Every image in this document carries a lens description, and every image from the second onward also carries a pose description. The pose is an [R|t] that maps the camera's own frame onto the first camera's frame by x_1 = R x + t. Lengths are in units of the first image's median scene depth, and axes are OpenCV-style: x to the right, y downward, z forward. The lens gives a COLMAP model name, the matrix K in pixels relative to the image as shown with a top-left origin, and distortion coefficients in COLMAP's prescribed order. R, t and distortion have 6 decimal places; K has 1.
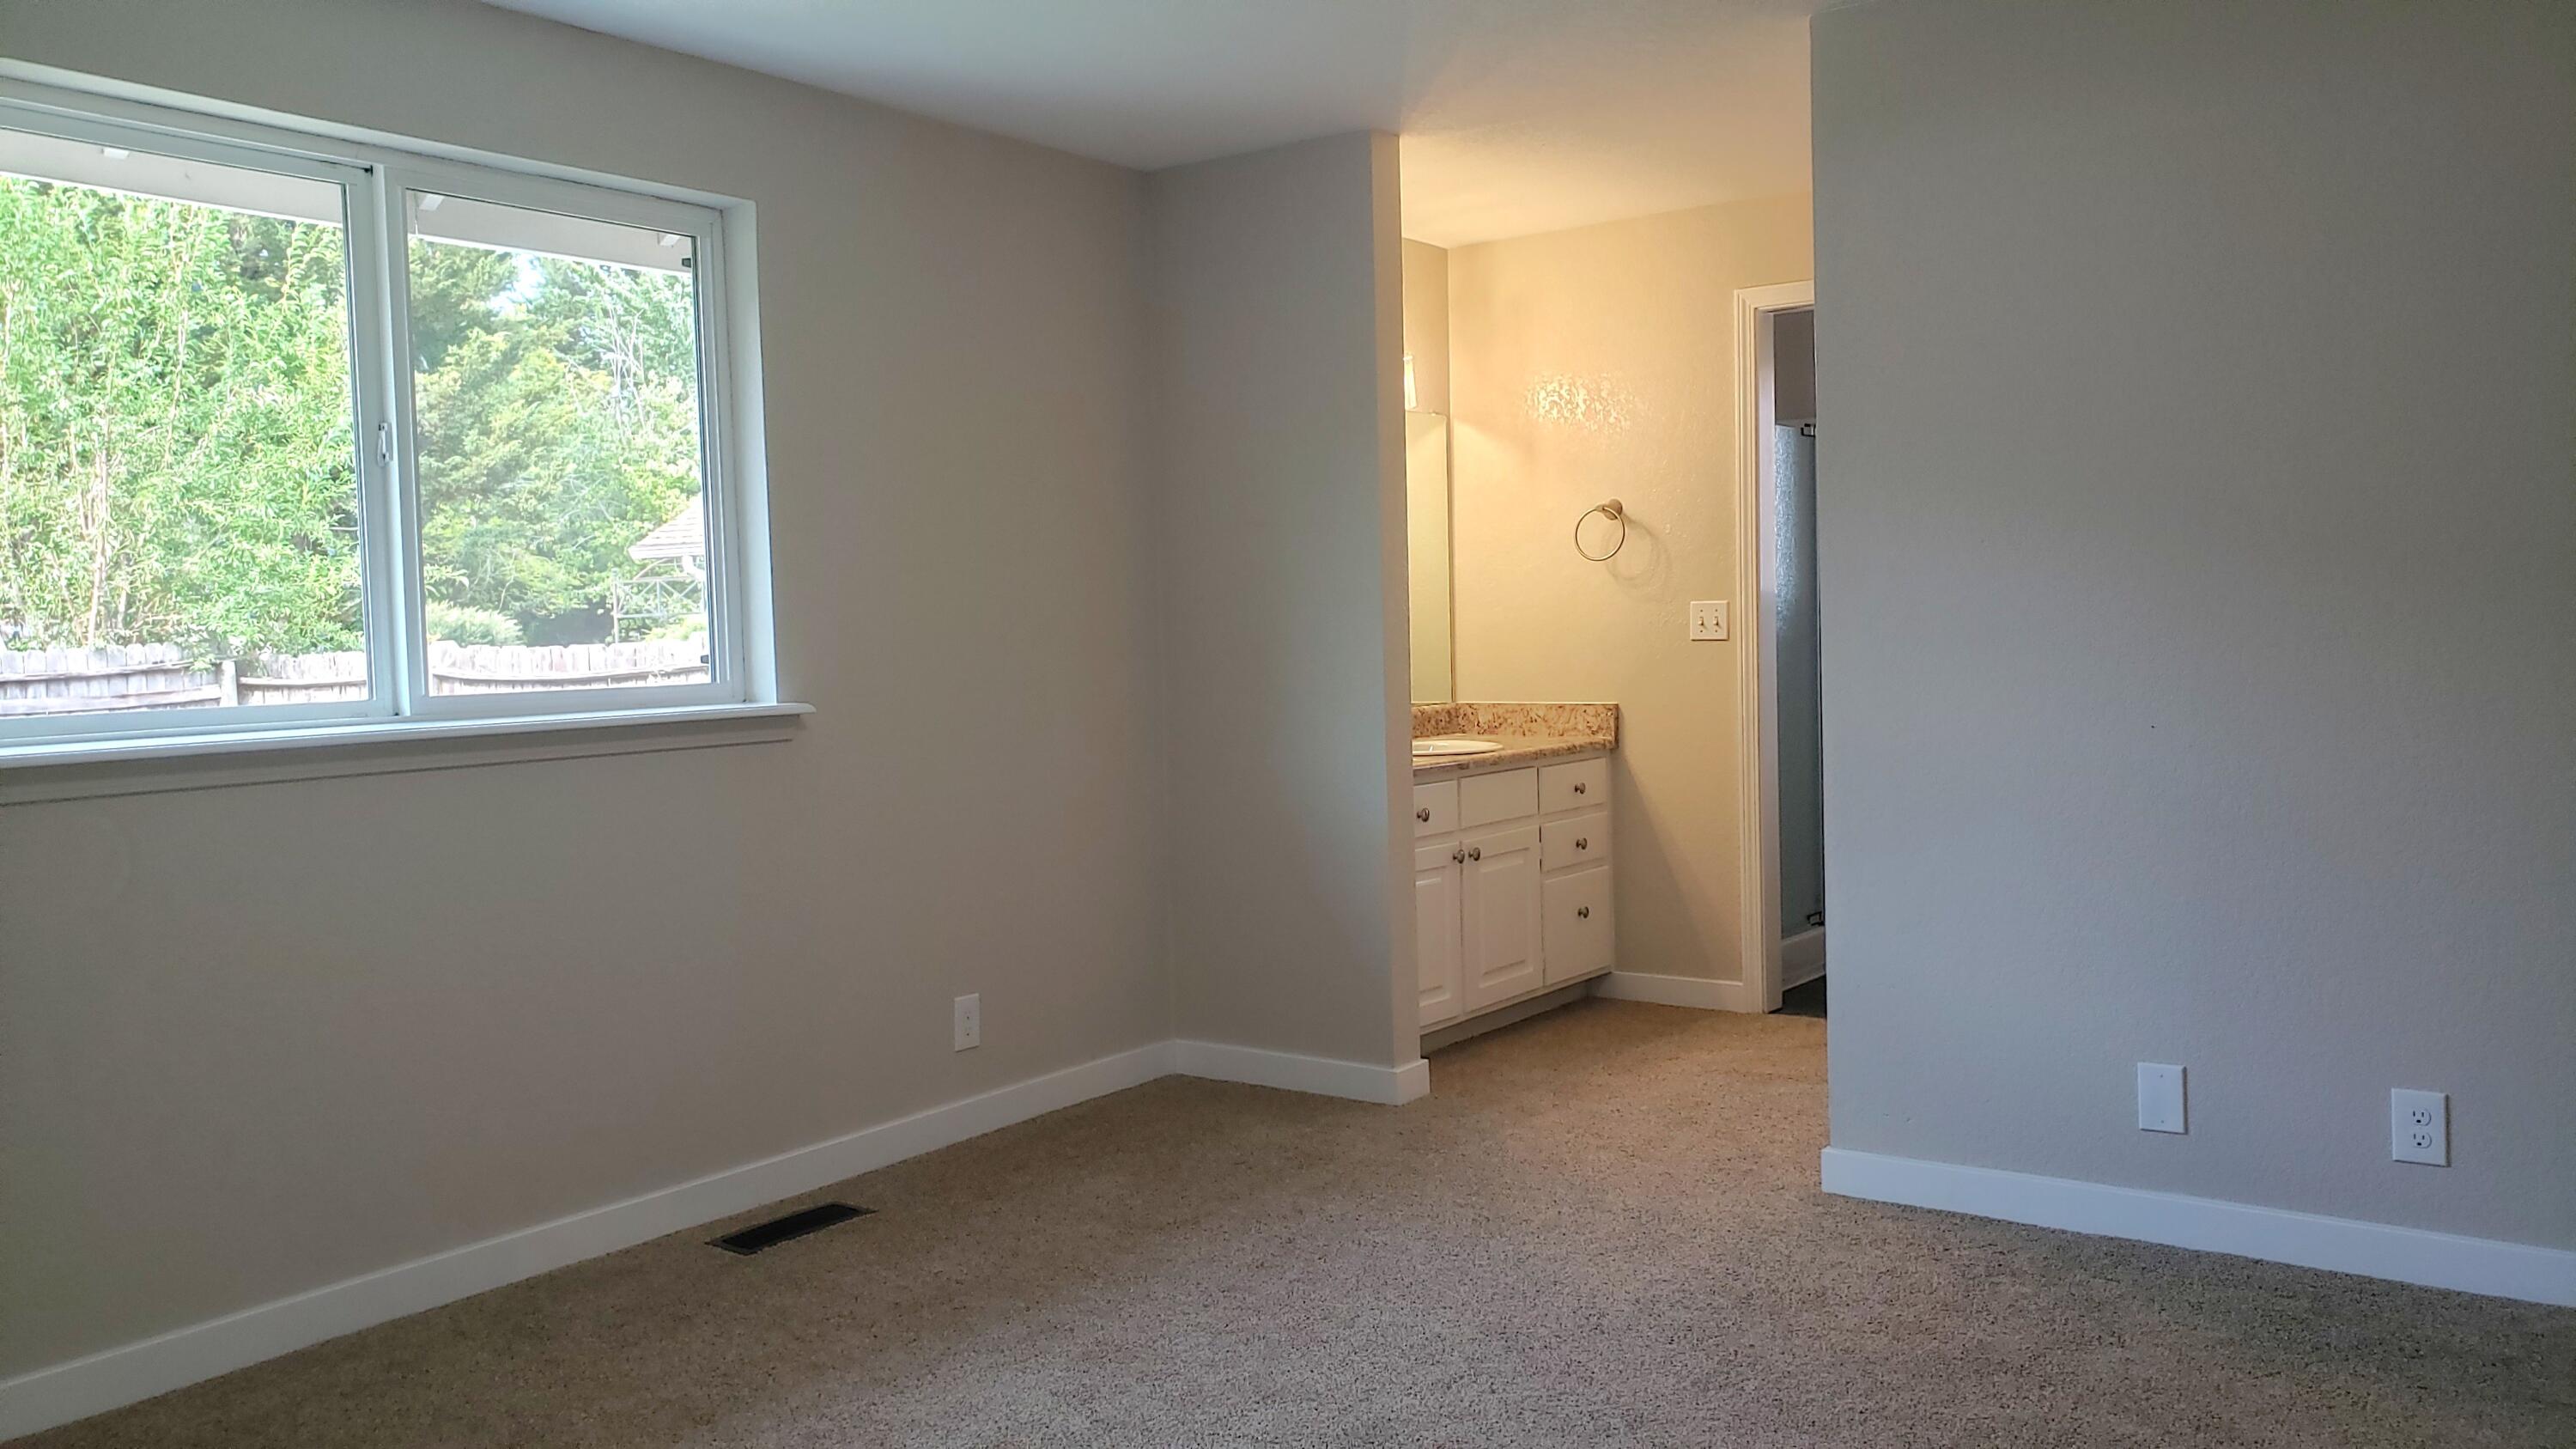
lens RADIAL K [[1971.3, 0, 1288.0], [0, 1971.3, 724.5], [0, 0, 1]] dist [0.001000, -0.003017]
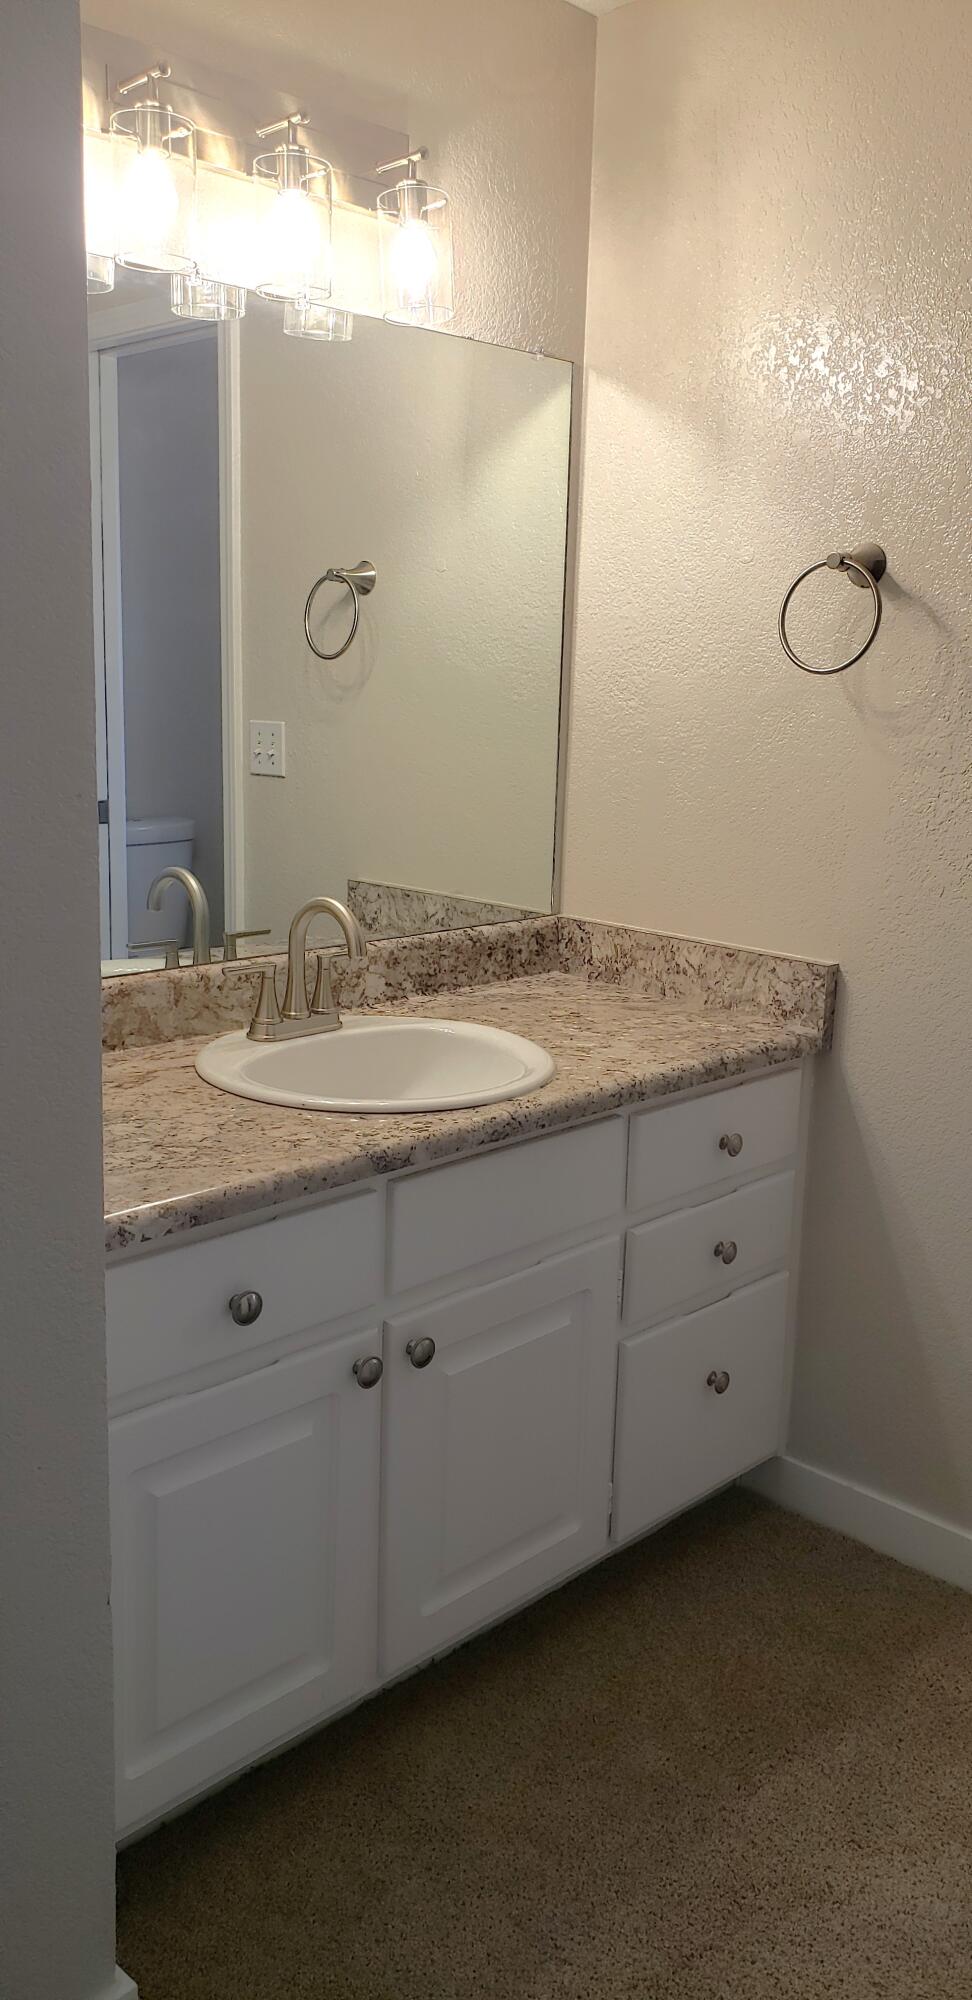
lens RADIAL K [[1521.5, 0, 488.9], [0, 1521.5, 961.1], [0, 0, 1]] dist [0.042745, -0.000890]
pose [[0.985647, 0.083083, -0.146960, 0.136752], [-0.061151, 0.987107, 0.147923, -0.063571], [0.157355, -0.136813, 0.978019, 0.605644]]
